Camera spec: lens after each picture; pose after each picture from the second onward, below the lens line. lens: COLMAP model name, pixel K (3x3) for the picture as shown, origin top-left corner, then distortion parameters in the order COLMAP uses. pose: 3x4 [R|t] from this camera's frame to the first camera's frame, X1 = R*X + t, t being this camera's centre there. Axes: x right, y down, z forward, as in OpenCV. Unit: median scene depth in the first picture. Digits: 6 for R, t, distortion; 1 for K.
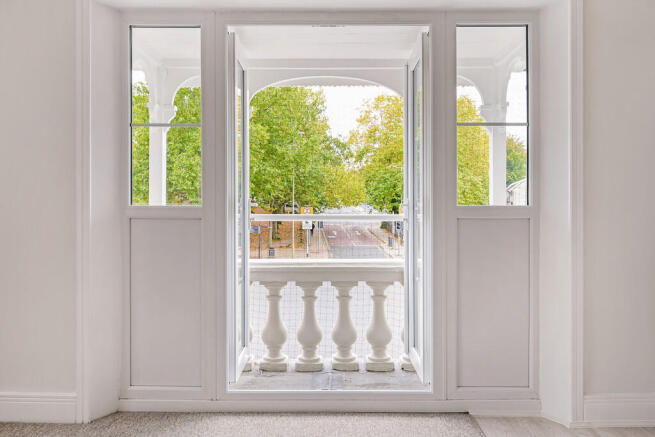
lens RADIAL K [[478.7, 0, 327.5], [0, 478.7, 218.5], [0, 0, 1]] dist [0.000132, -0.001869]
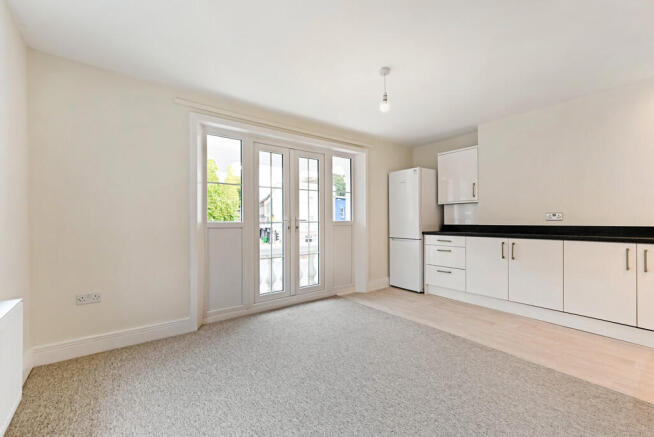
lens RADIAL K [[291.2, 0, 327.0], [0, 291.2, 223.5], [0, 0, 1]] dist [0.000013, -0.000123]
pose [[0.783892, -0.014479, 0.620728, -0.782216], [0.016682, 0.999858, 0.002255, -0.015562], [-0.620673, 0.008587, 0.784023, -0.284895]]
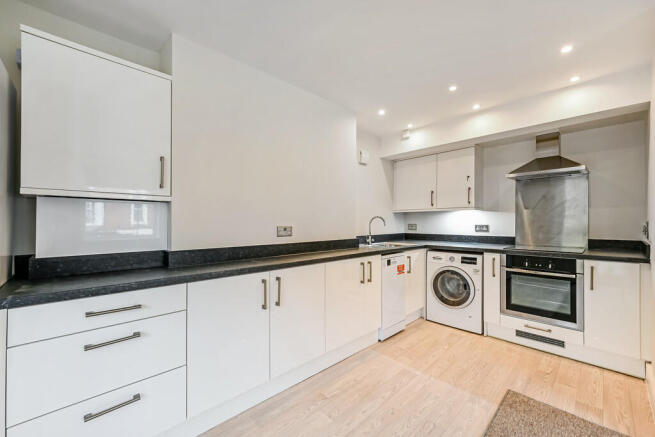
lens RADIAL K [[264.3, 0, 331.2], [0, 264.3, 219.3], [0, 0, 1]] dist [0.018118, 0.000277]
pose [[-0.722478, 0.005164, 0.691375, 0.080122], [0.007689, 0.999970, 0.000566, -0.064751], [-0.691351, 0.005725, -0.722496, 0.622989]]
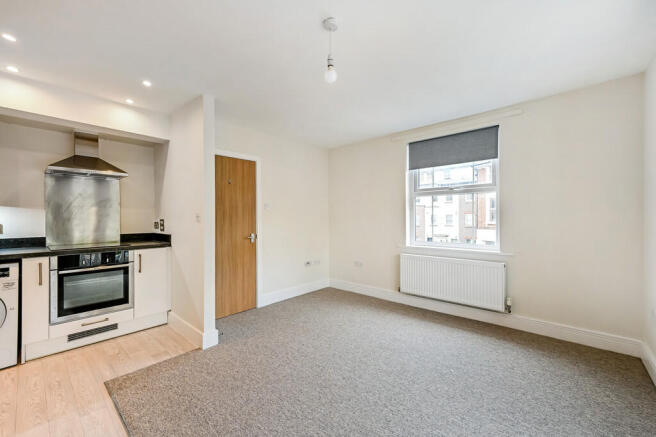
lens RADIAL K [[264.8, 0, 331.7], [0, 264.8, 219.3], [0, 0, 1]] dist [0.018118, 0.000277]
pose [[-0.650140, 0.003841, -0.759805, 0.429507], [-0.005697, 0.999934, 0.009930, -0.065883], [0.759793, 0.010785, -0.650075, 0.747051]]
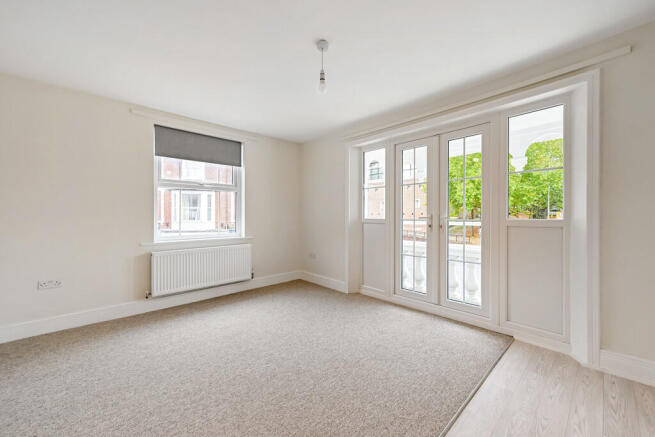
lens RADIAL K [[251.4, 0, 323.7], [0, 251.4, 217.4], [0, 0, 1]] dist [0.001649, 0.000150]
pose [[0.683822, -0.000499, -0.729649, 0.478207], [-0.004357, 0.999979, -0.004767, -0.024607], [0.729636, 0.006439, 0.683806, -0.134946]]
